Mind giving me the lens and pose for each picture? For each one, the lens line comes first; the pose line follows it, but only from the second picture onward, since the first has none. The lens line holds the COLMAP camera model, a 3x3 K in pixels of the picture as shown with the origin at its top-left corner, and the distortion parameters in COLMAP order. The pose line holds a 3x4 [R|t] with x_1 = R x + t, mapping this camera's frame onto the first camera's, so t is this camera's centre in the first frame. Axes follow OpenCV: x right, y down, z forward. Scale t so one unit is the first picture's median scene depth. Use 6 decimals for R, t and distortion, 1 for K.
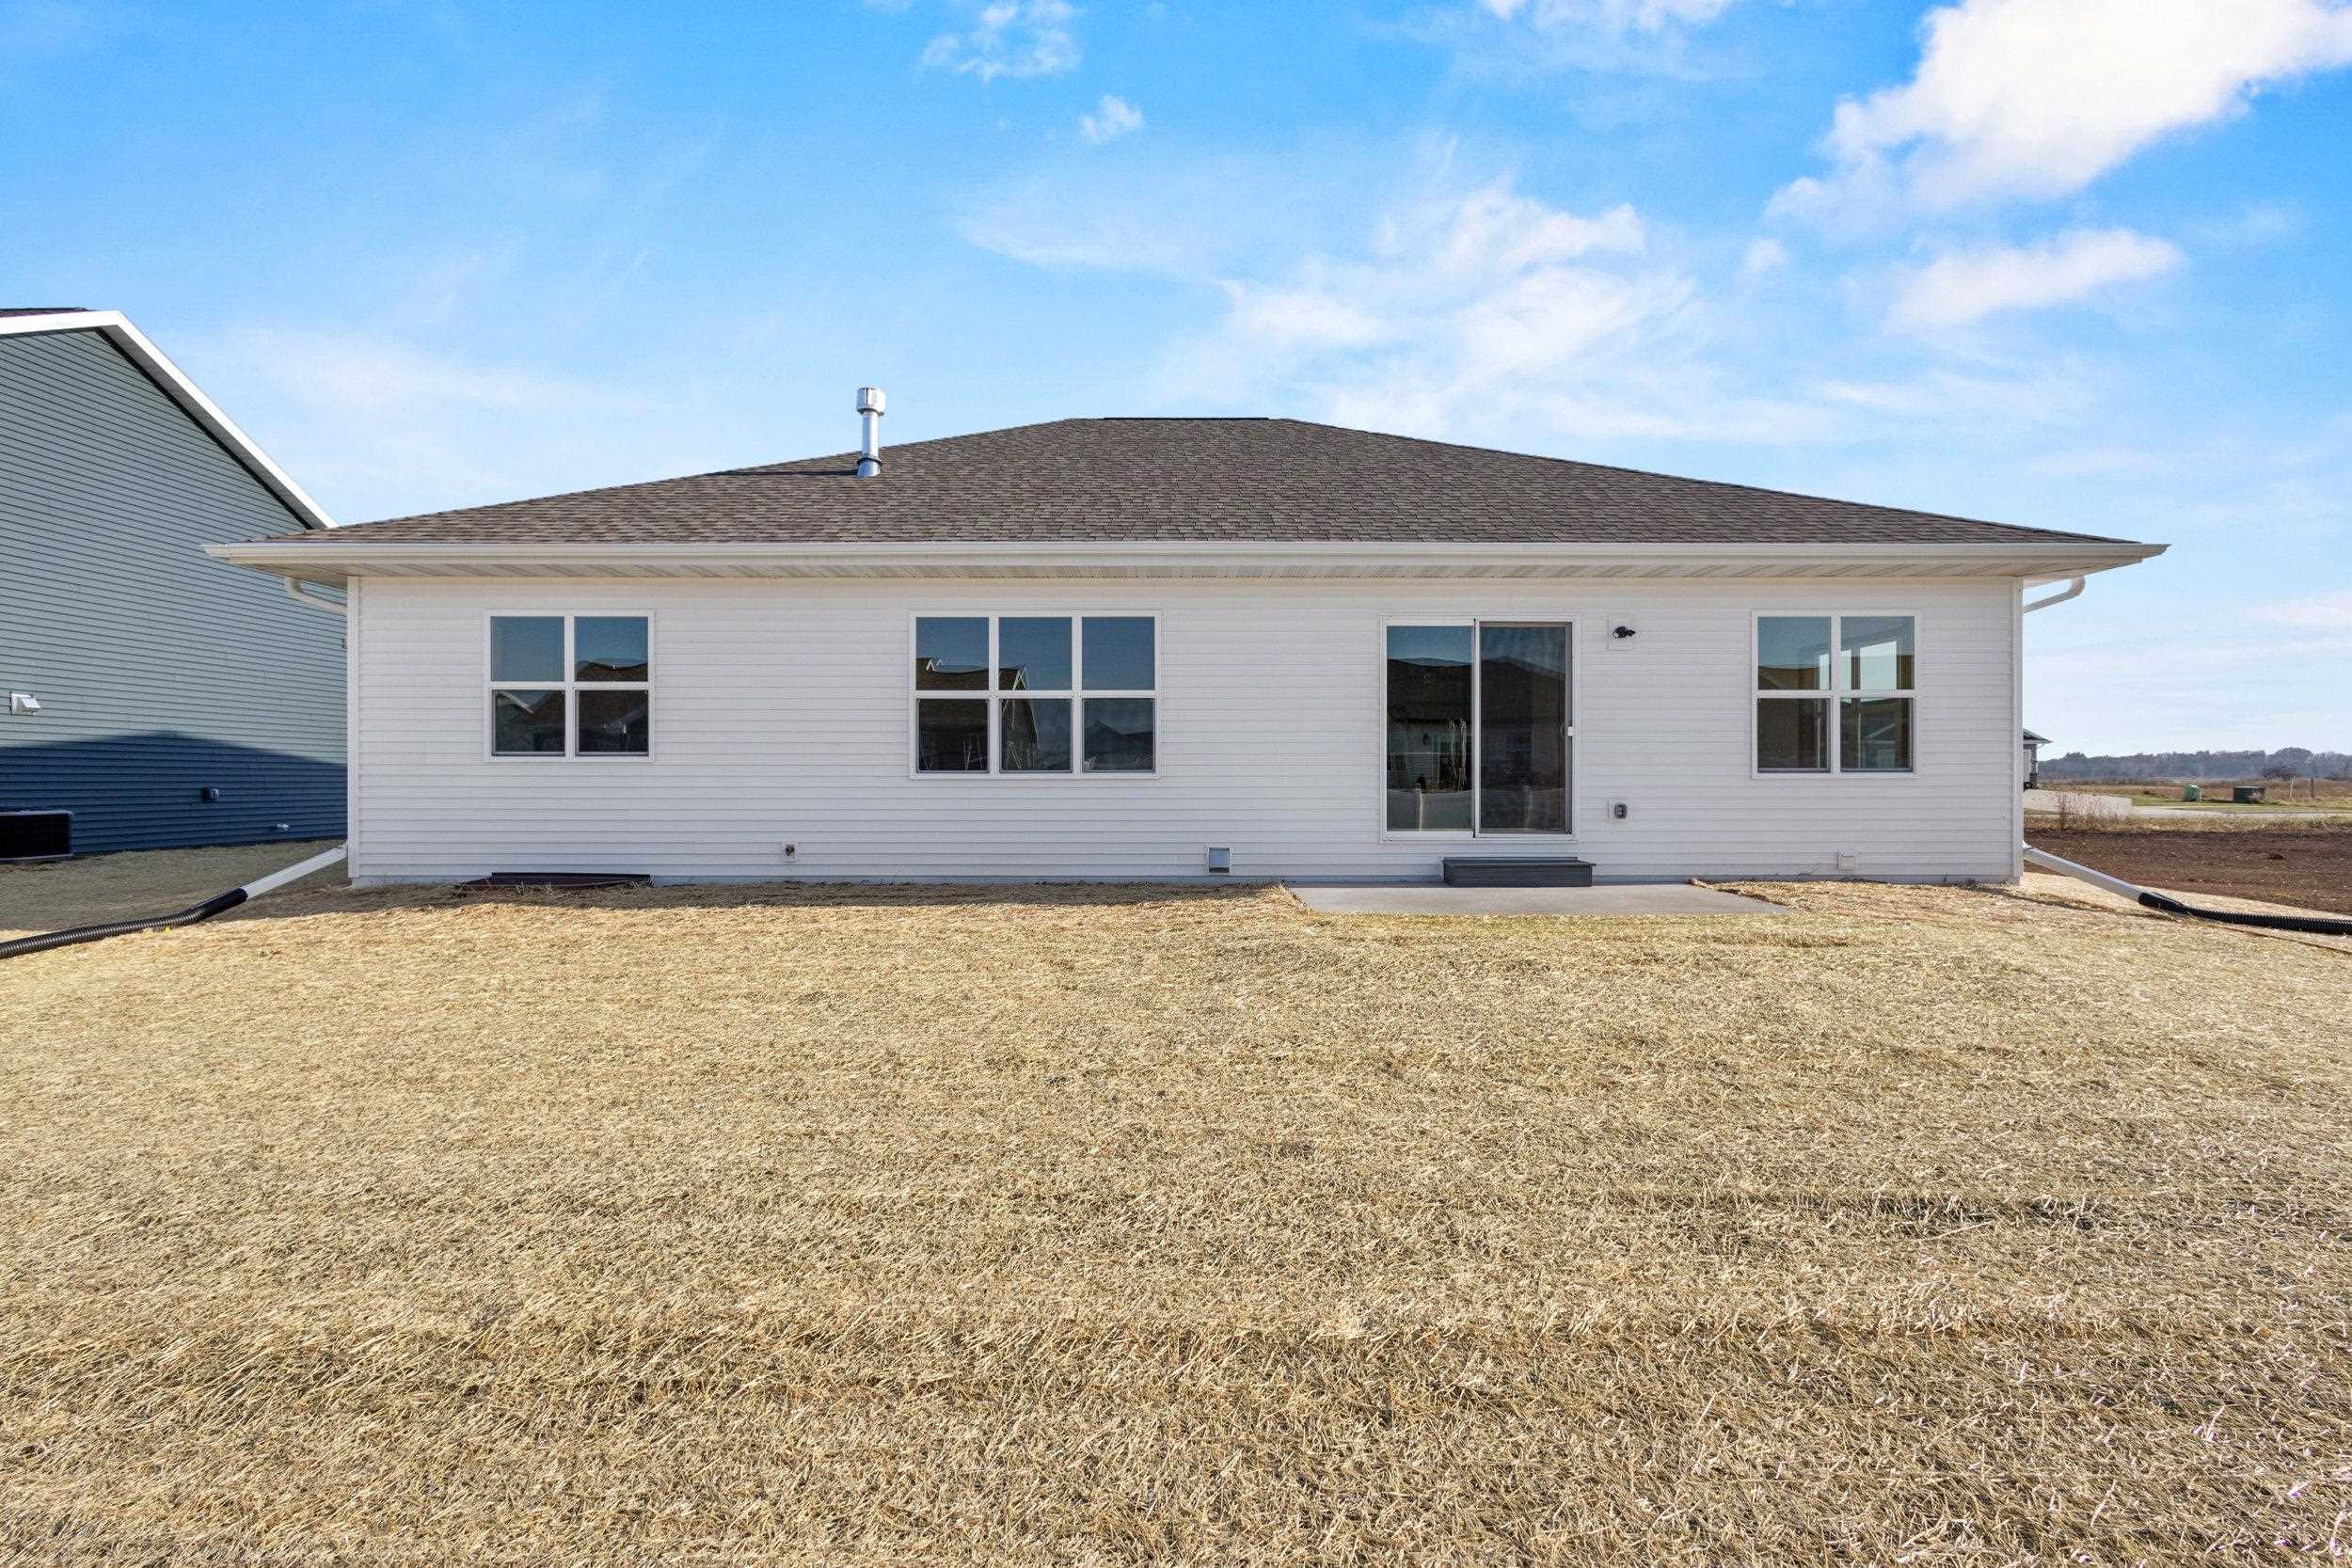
lens RADIAL K [[1112.1, 0, 1176.0], [0, 1112.1, 784.0], [0, 0, 1]] dist [0.001590, 0.000261]
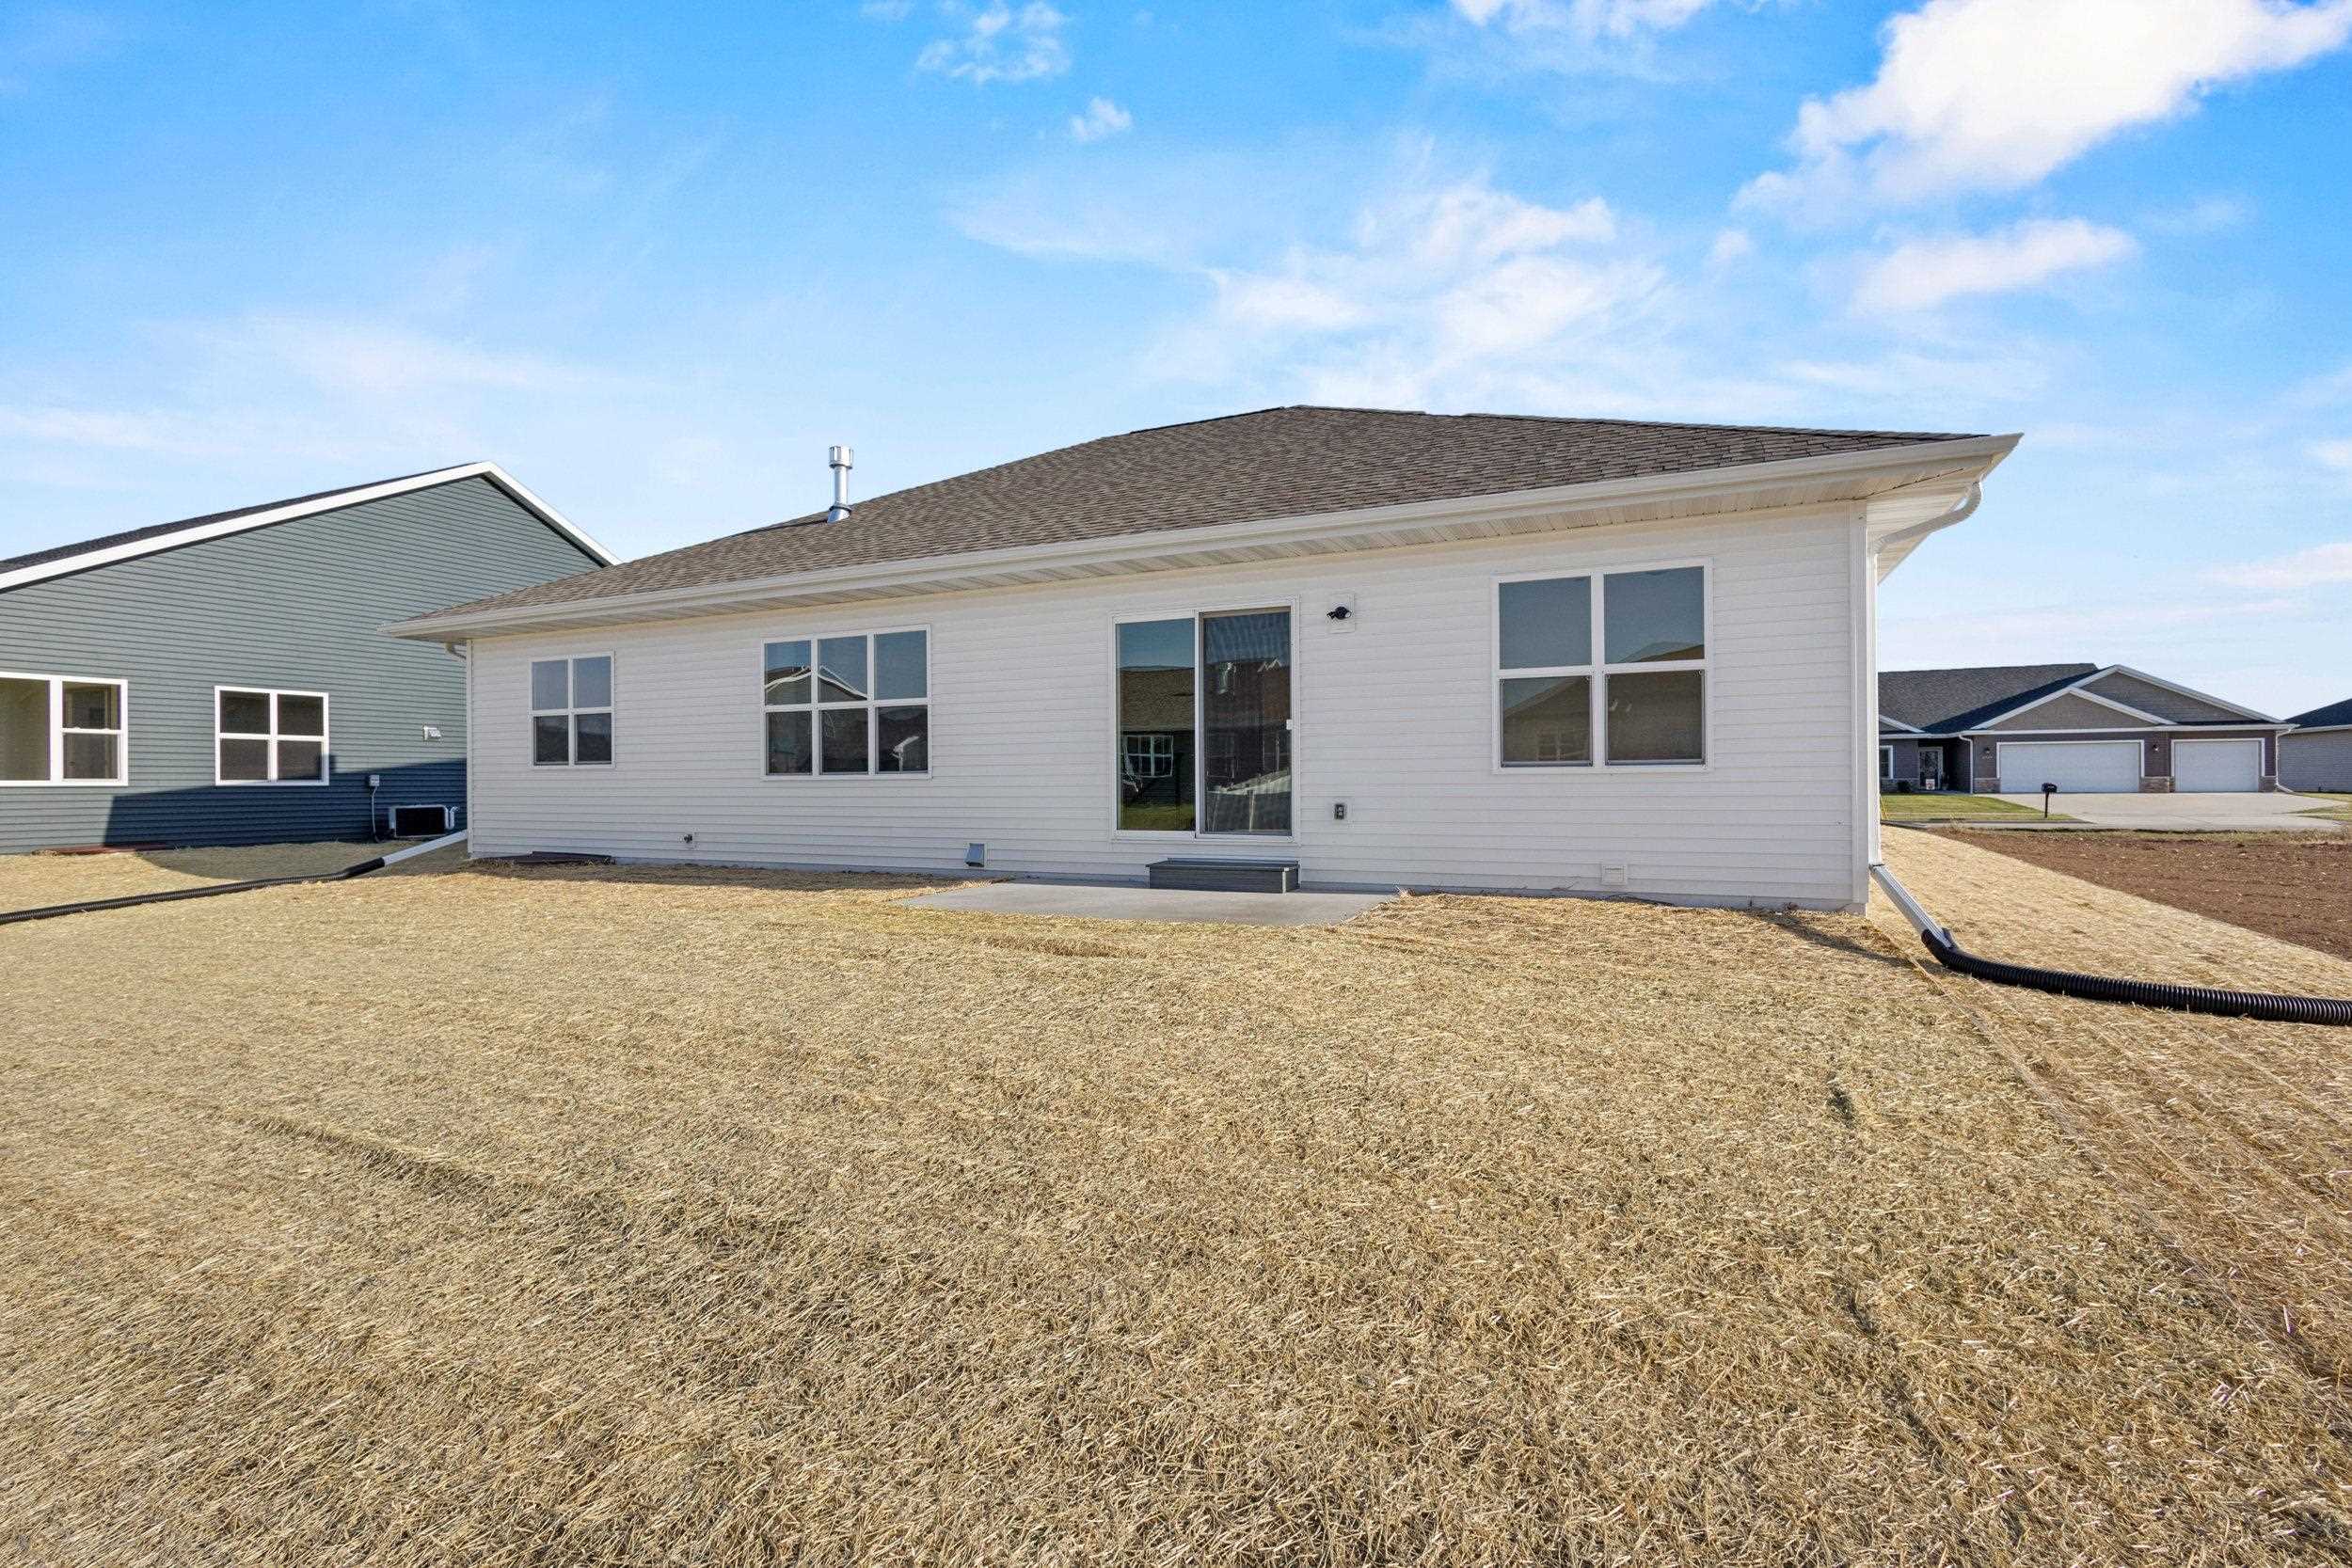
lens RADIAL K [[1112.1, 0, 1176.0], [0, 1112.1, 784.0], [0, 0, 1]] dist [0.001590, 0.000261]
pose [[0.897169, -0.004451, -0.441665, 0.677942], [0.005158, 0.999987, 0.000400, 0.001001], [0.441657, -0.002638, 0.897180, 0.129964]]
